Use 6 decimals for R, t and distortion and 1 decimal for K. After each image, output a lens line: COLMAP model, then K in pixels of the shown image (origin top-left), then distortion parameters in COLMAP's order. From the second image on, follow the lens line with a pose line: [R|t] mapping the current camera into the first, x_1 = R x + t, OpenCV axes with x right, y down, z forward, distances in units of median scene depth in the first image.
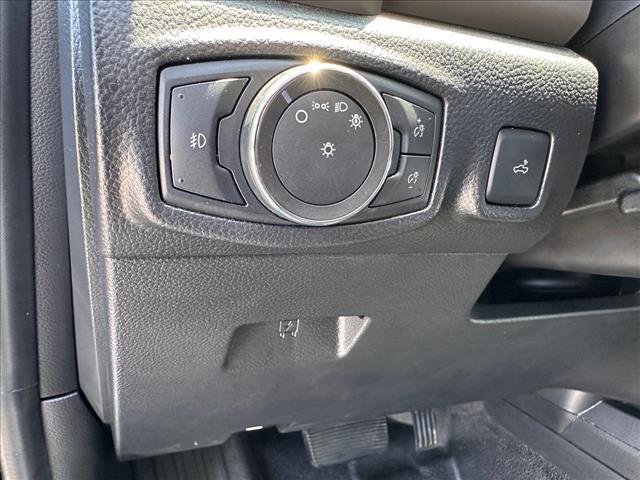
lens RADIAL K [[448.7, 0, 320.0], [0, 448.7, 240.0], [0, 0, 1]] dist [0.000974, 0.000421]
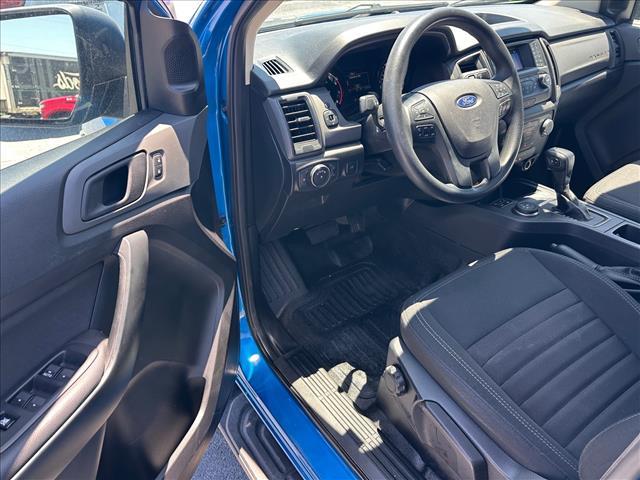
lens RADIAL K [[447.0, 0, 320.0], [0, 447.0, 240.0], [0, 0, 1]] dist [0.000194, -0.000011]
pose [[0.977456, -0.191025, 0.089939, -0.203646], [0.148886, 0.925635, 0.347898, -0.425889], [-0.149708, -0.326664, 0.933208, -1.452292]]
